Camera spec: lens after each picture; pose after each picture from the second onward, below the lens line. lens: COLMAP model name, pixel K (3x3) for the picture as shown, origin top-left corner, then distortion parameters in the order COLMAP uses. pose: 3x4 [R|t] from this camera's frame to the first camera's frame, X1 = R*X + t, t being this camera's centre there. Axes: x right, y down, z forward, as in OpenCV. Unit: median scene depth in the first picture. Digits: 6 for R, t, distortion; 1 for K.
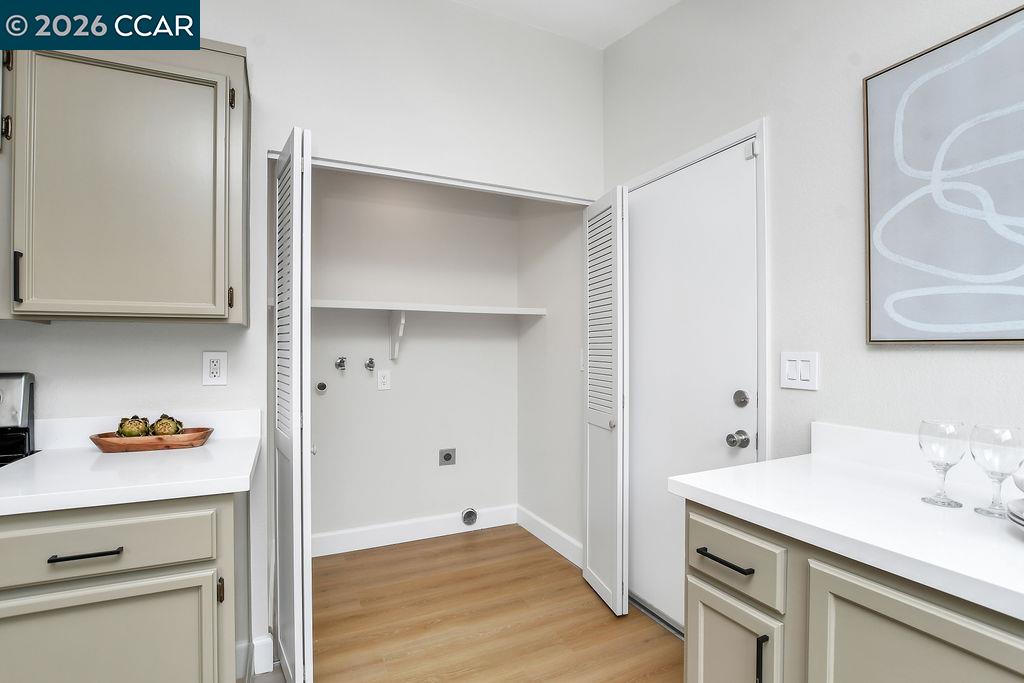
lens RADIAL K [[484.8, 0, 511.8], [0, 484.8, 350.1], [0, 0, 1]] dist [-0.052138, 0.011887]
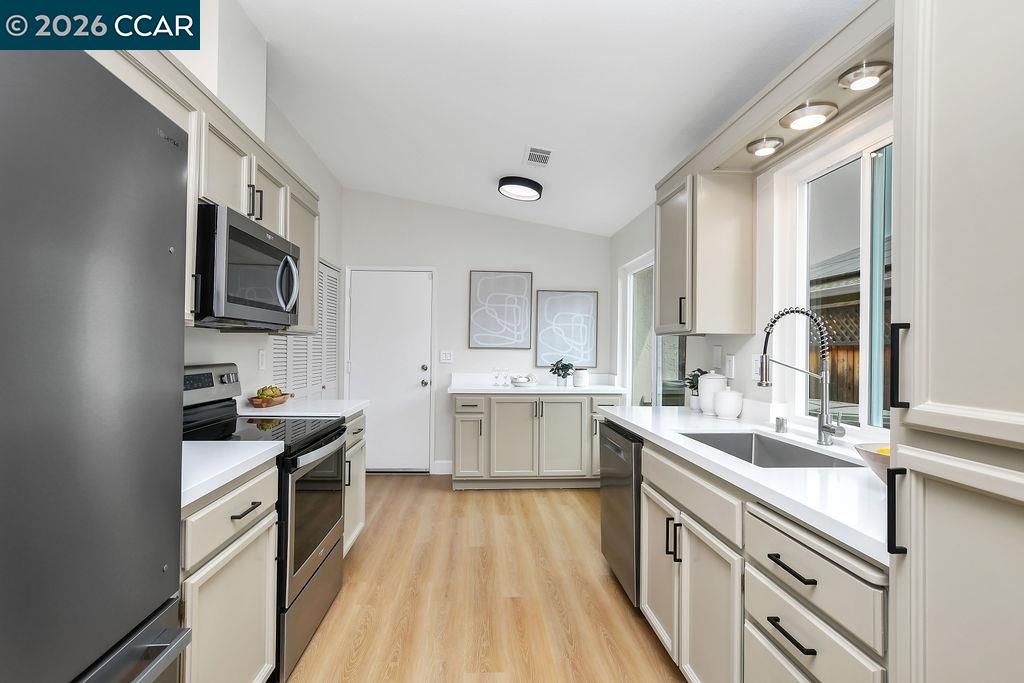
lens RADIAL K [[484.8, 0, 511.8], [0, 484.8, 350.1], [0, 0, 1]] dist [-0.052138, 0.011887]
pose [[0.369550, 0.002856, 0.929206, -2.523563], [-0.006199, 0.999981, -0.000608, 0.000233], [-0.929190, -0.005536, 0.369561, -0.625360]]
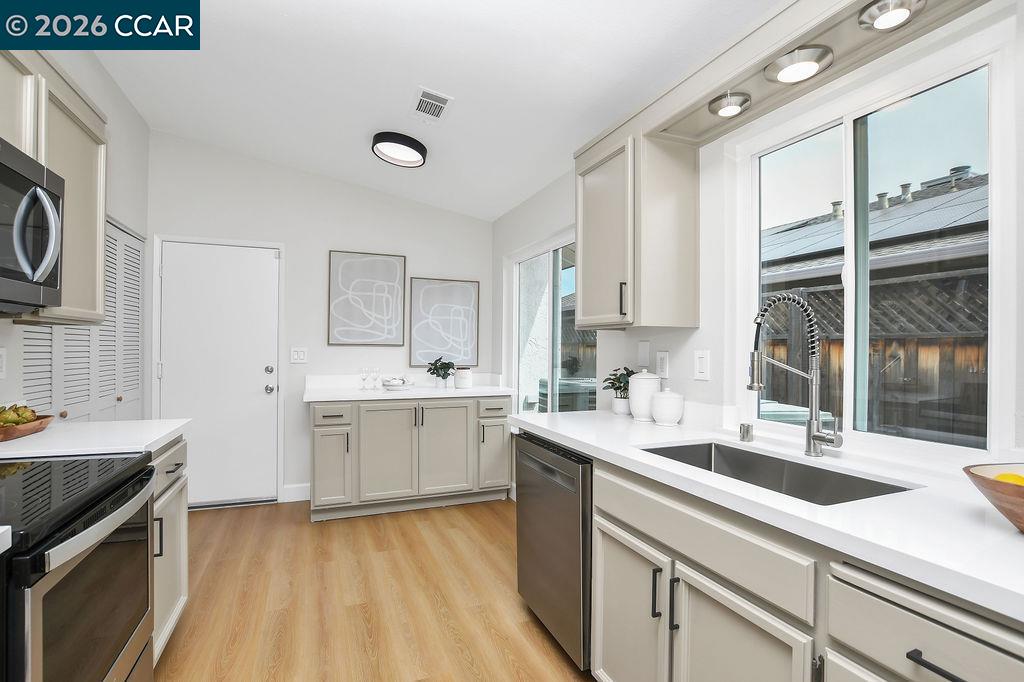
lens RADIAL K [[484.8, 0, 511.8], [0, 484.8, 349.6], [0, 0, 1]] dist [-0.052138, 0.011887]
pose [[0.066402, -0.002826, 0.997789, -2.122336], [-0.002262, 0.999993, 0.002983, 0.003595], [-0.997790, -0.002455, 0.066395, -0.295326]]
